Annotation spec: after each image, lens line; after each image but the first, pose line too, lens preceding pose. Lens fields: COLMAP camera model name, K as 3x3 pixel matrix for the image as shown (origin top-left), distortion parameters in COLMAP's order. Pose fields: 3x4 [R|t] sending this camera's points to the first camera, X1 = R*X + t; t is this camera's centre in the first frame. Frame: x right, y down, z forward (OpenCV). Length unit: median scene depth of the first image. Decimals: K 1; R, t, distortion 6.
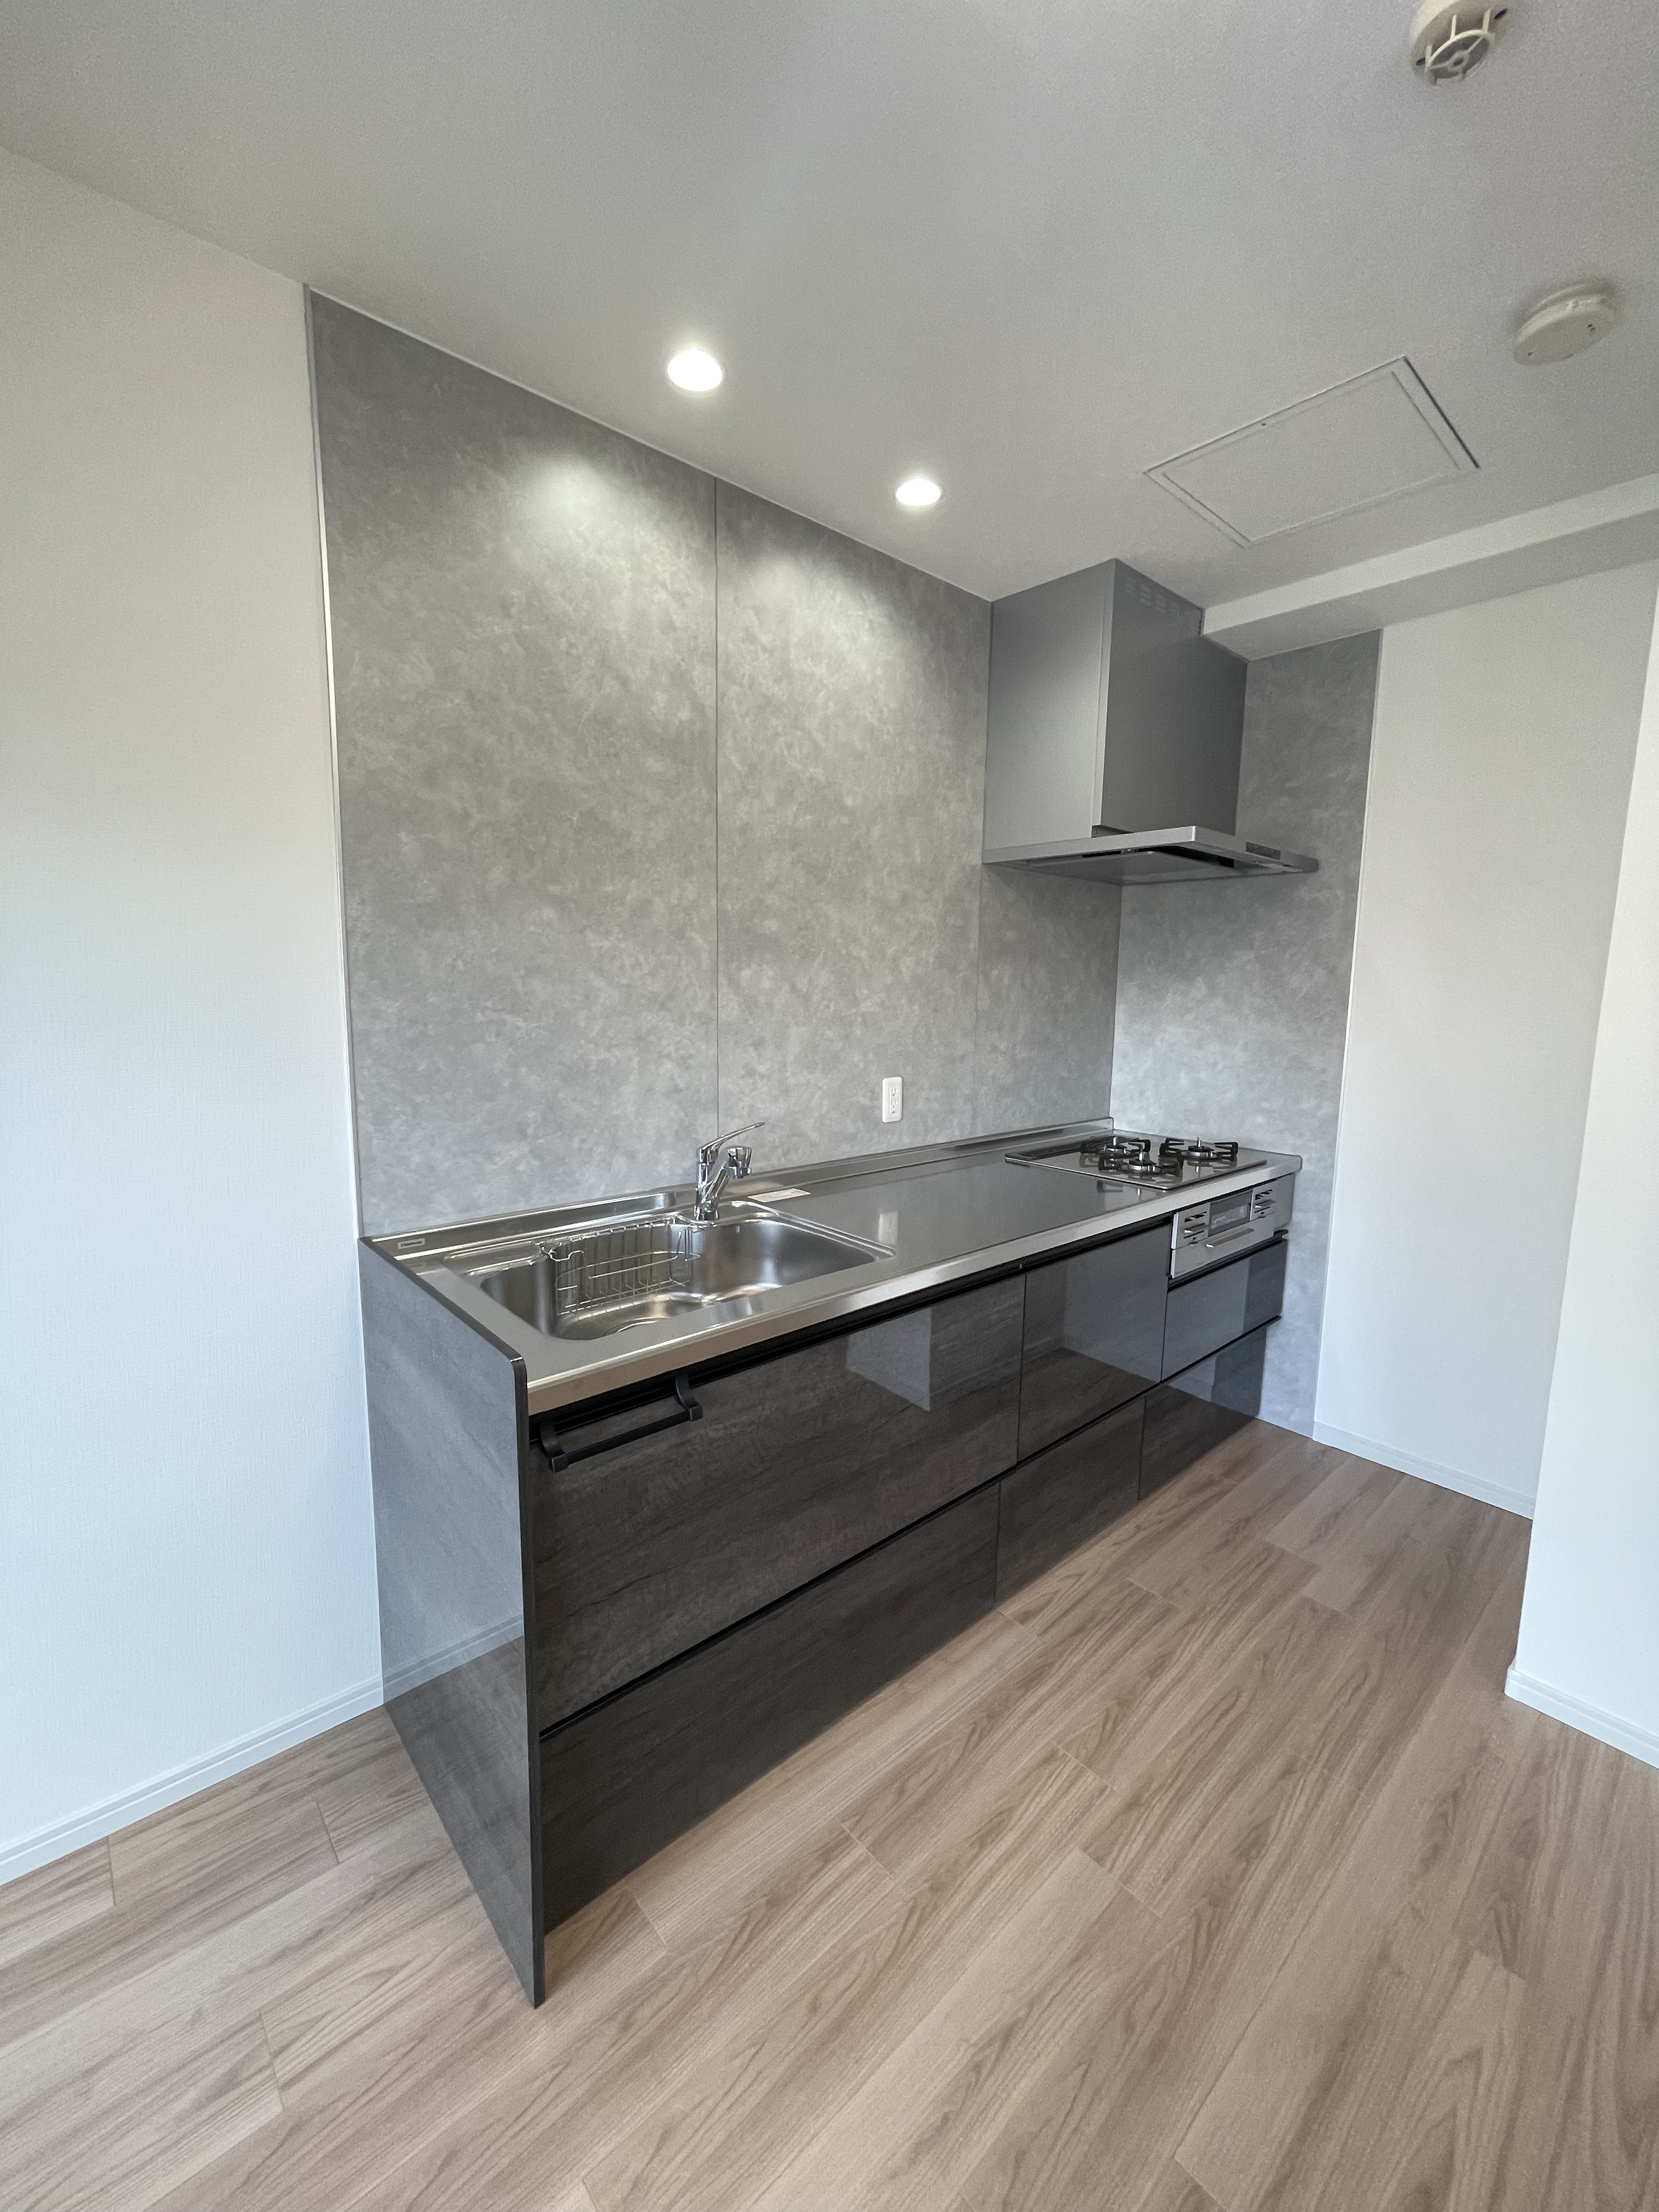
lens RADIAL K [[896.0, 0, 831.1], [0, 896.0, 1100.7], [0, 0, 1]] dist [-0.000831, 0.000426]
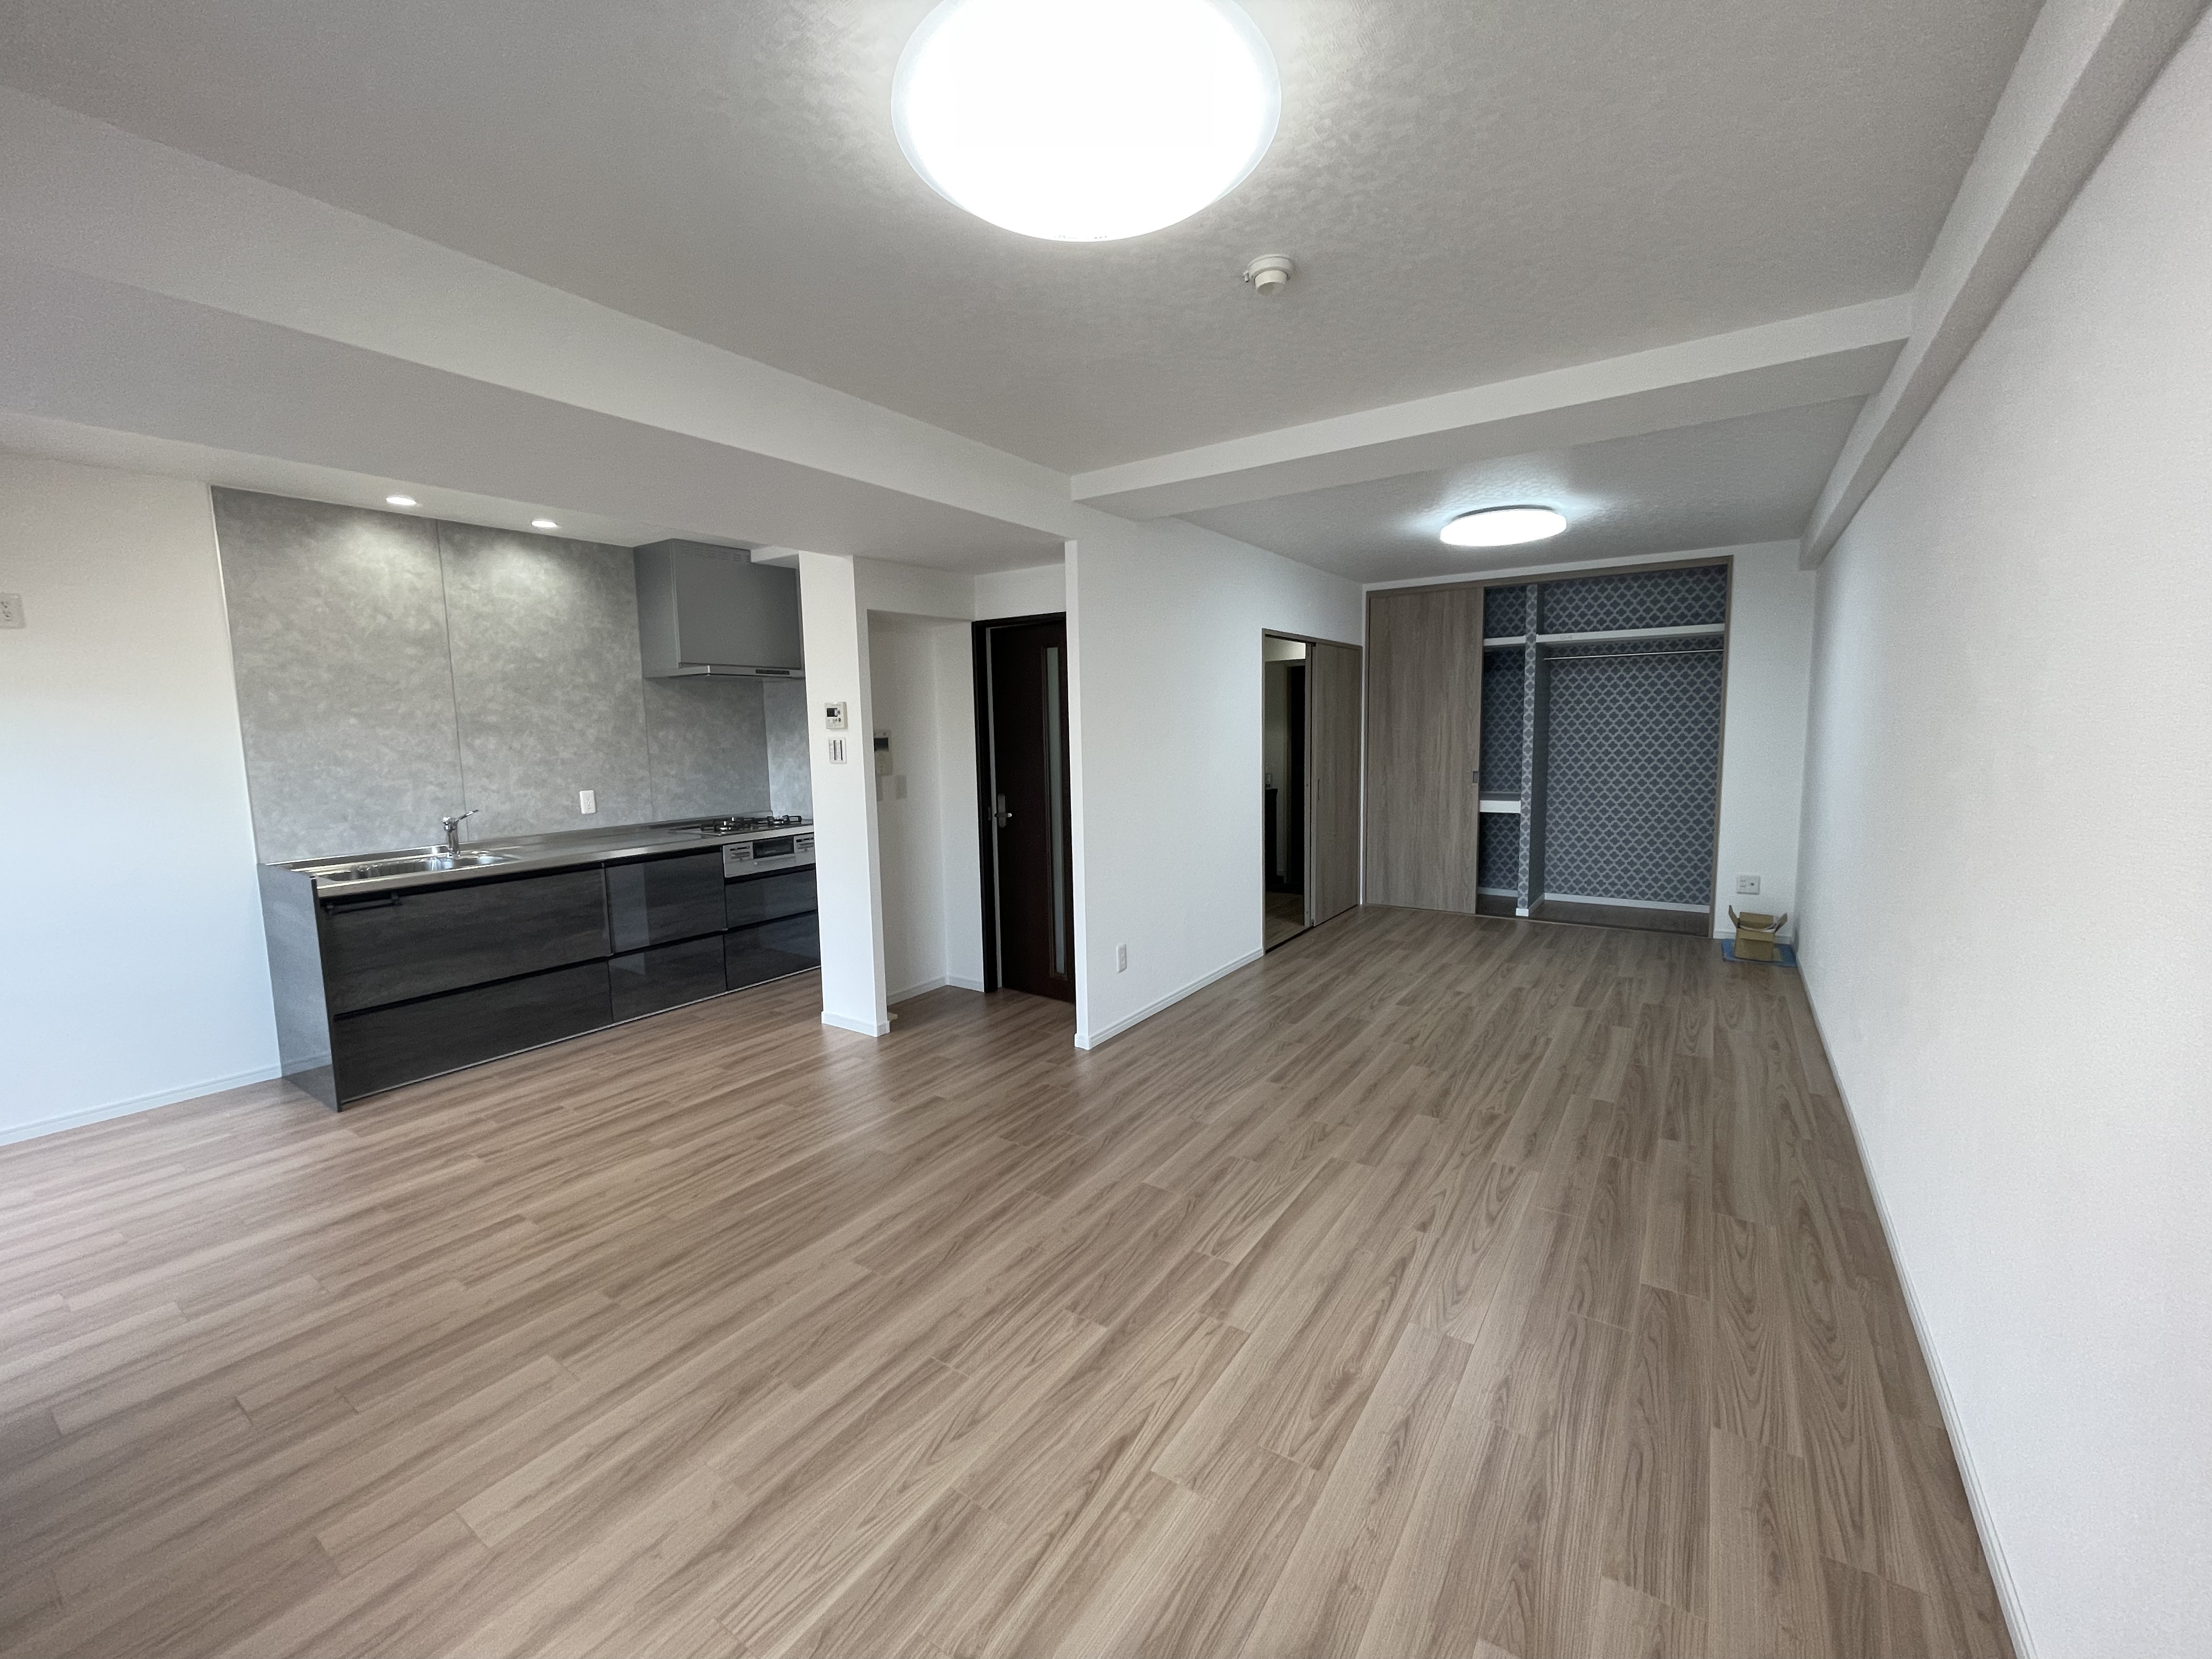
lens RADIAL K [[896.0, 0, 1104.2], [0, 896.0, 822.7], [0, 0, 1]] dist [-0.000831, 0.000426]
pose [[0.970823, -0.058615, 0.232523, 0.894188], [0.062839, 0.997965, -0.010792, 0.173156], [-0.231417, 0.025089, 0.972531, -1.478101]]
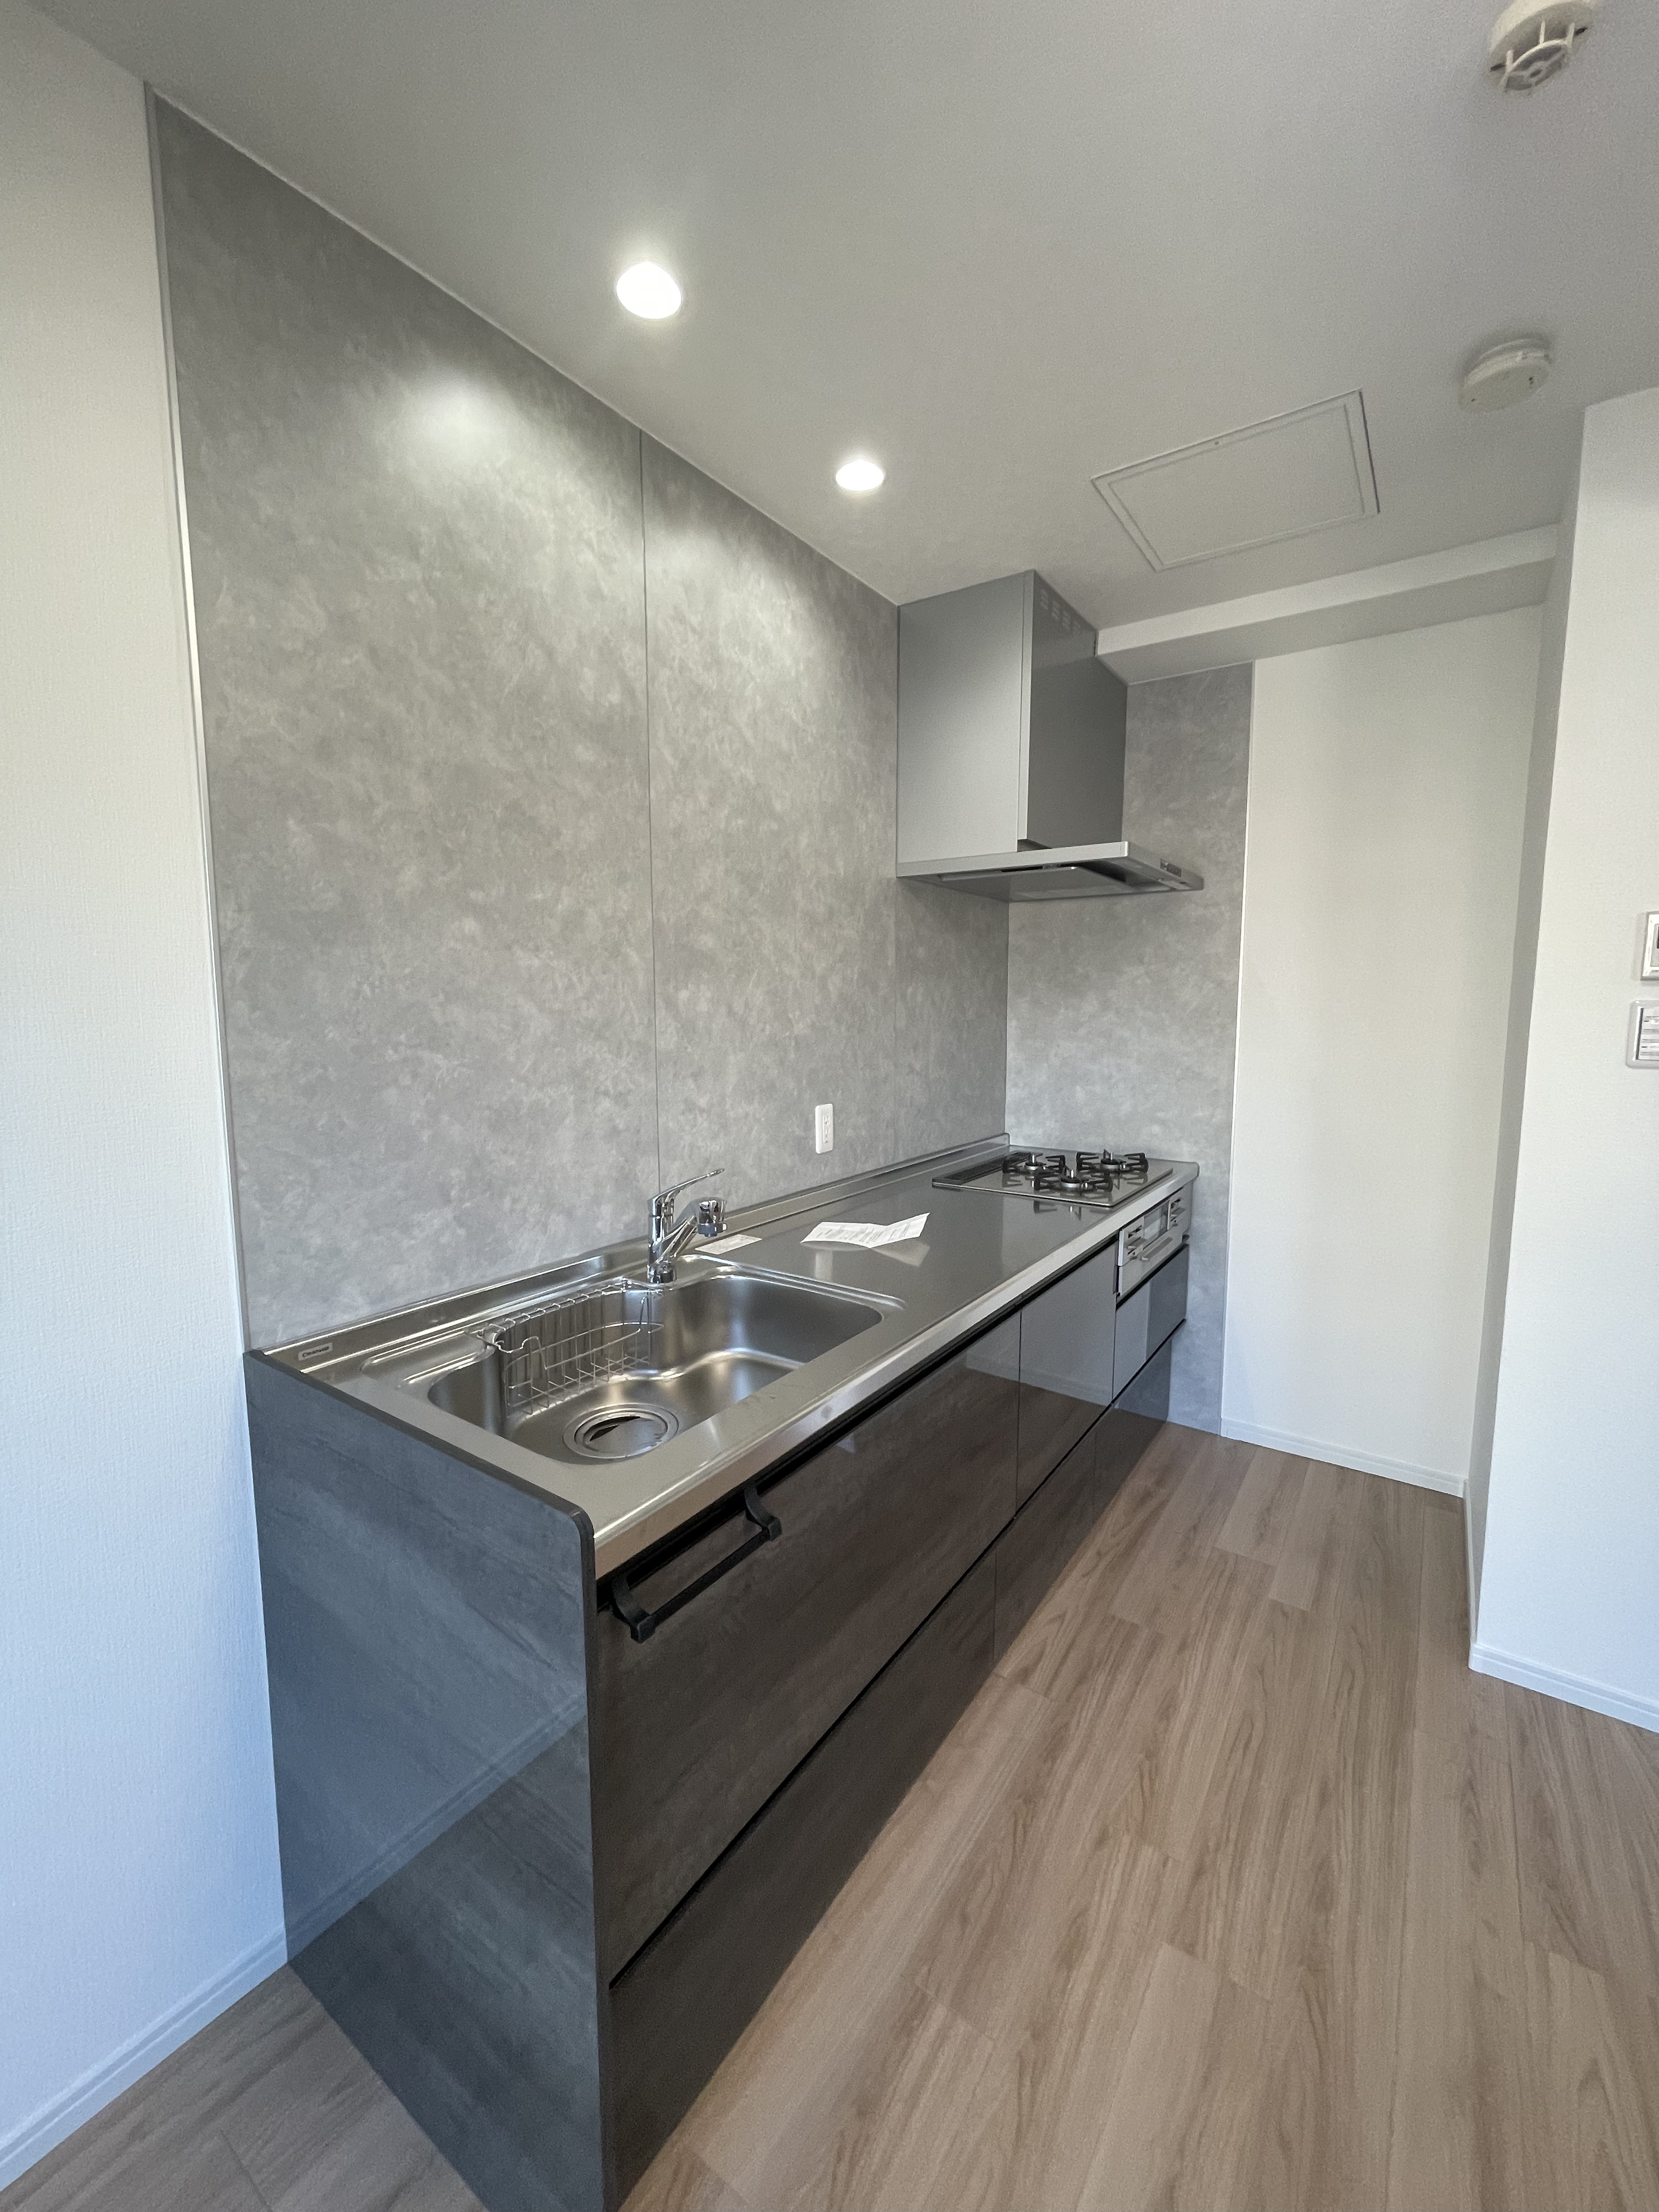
lens RADIAL K [[896.0, 0, 830.5], [0, 896.0, 1099.9], [0, 0, 1]] dist [-0.000831, 0.000426]
pose [[0.972431, -0.041978, 0.229383, -0.173529], [0.046809, 0.998781, -0.015658, -0.020161], [-0.228446, 0.025963, 0.973210, 0.121977]]
